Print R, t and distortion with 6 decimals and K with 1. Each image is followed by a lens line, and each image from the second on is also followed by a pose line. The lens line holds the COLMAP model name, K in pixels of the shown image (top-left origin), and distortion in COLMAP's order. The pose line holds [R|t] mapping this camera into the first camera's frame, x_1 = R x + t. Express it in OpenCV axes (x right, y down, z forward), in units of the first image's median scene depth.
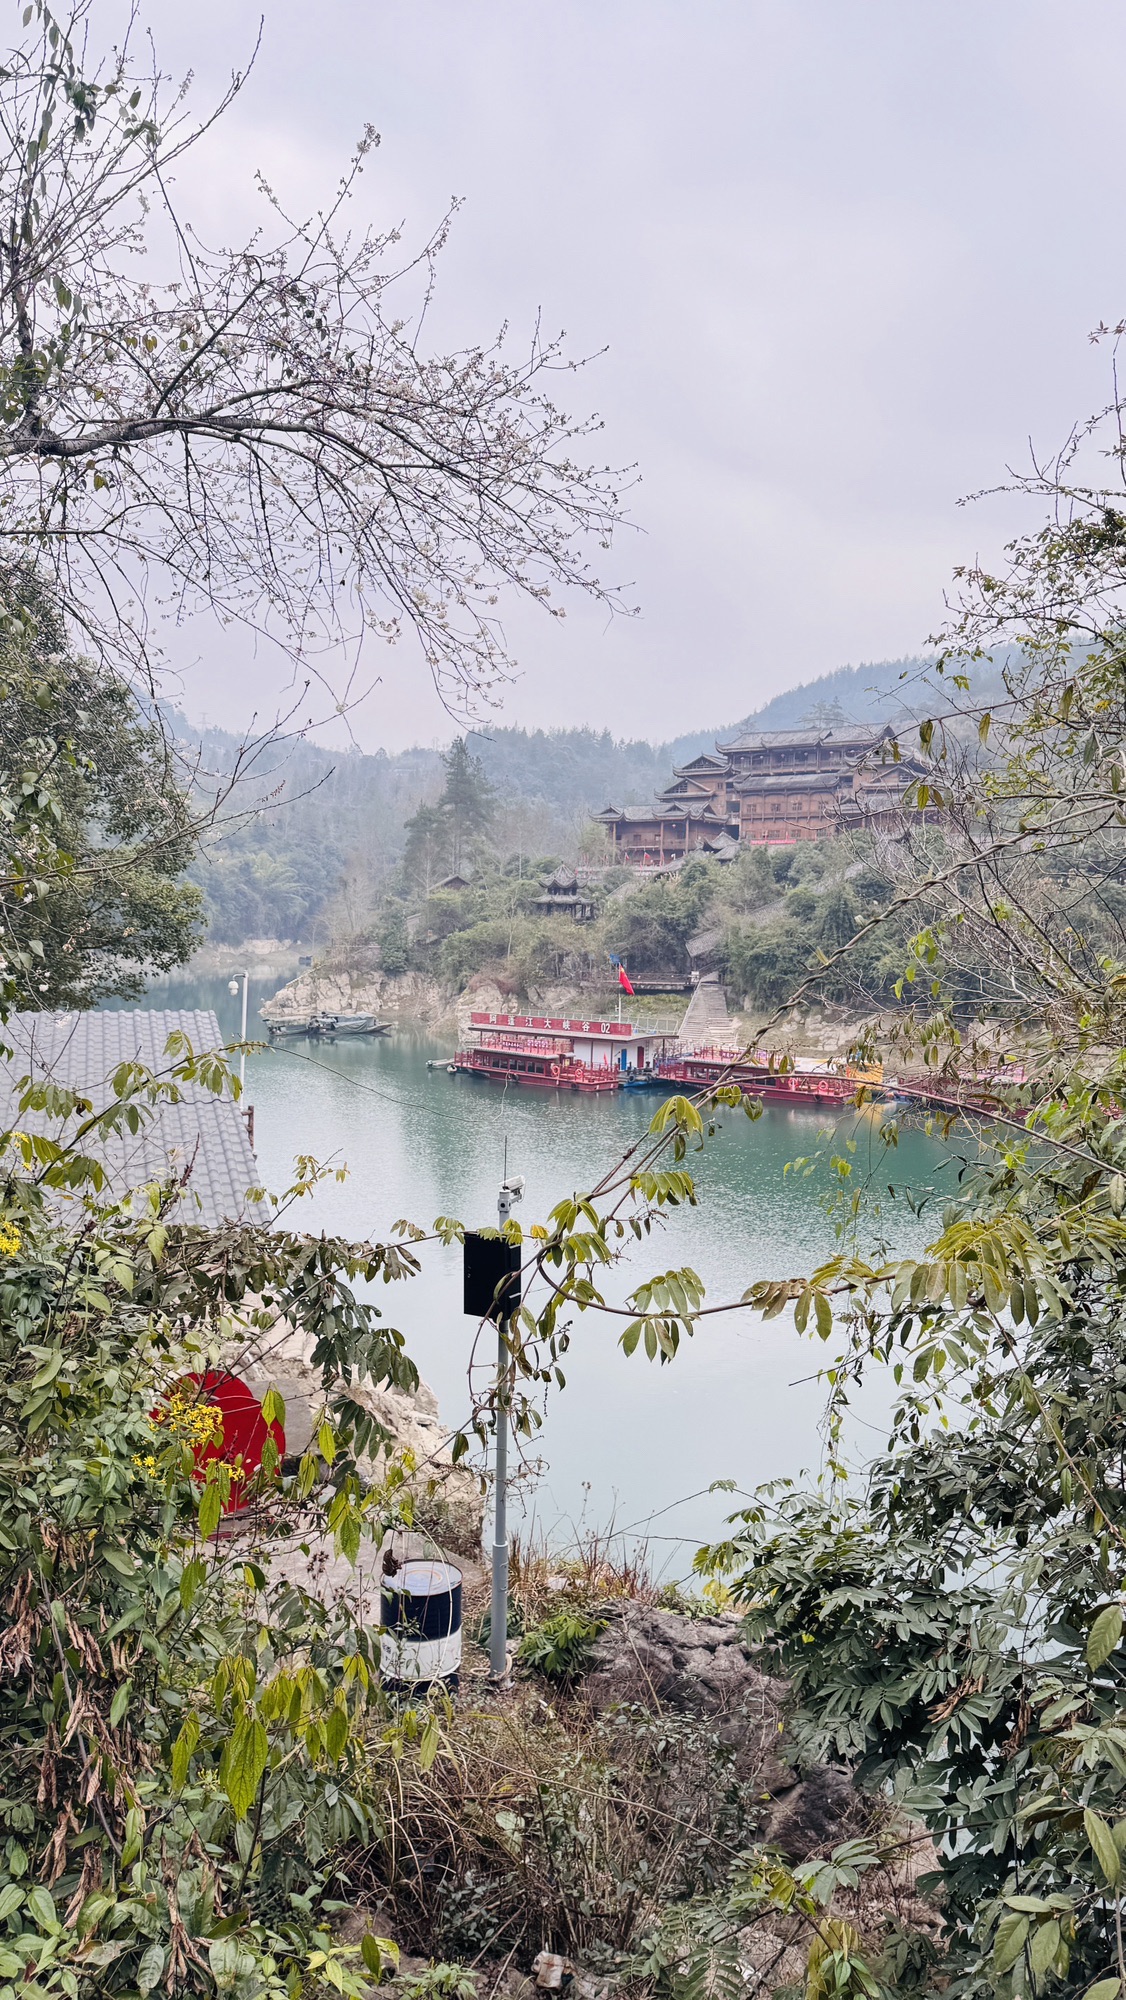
lens RADIAL K [[1394.1, 0, 563.0], [0, 1394.1, 1000.0], [0, 0, 1]] dist [0.167637, 0.000036]
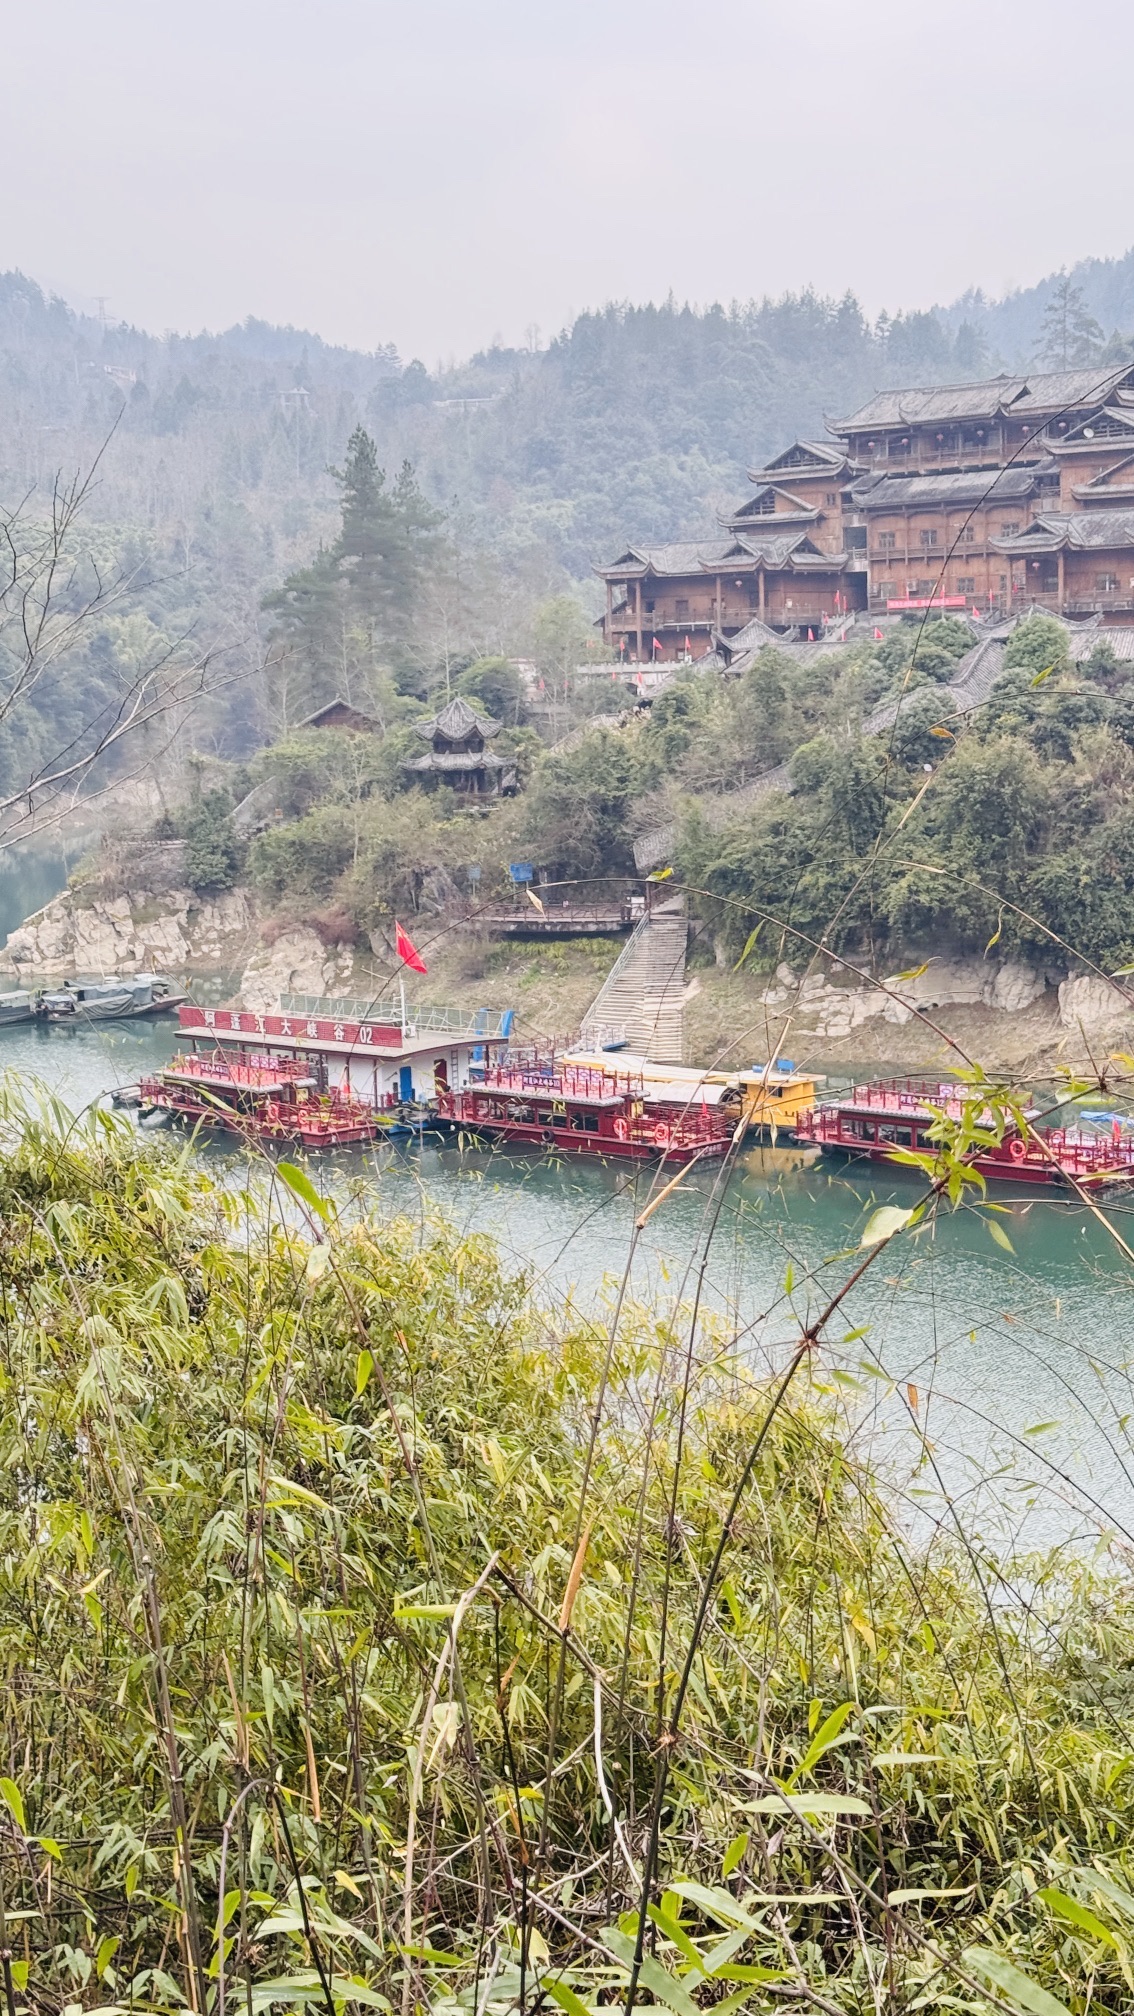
lens RADIAL K [[2833.9, 0, 567.0], [0, 2833.9, 1008.0], [0, 0, 1]] dist [0.182592, -0.005780]
pose [[0.991902, -0.038831, -0.120927, 0.157717], [0.046804, 0.996864, 0.063805, -0.038998], [0.118071, -0.068948, 0.990609, -0.117946]]
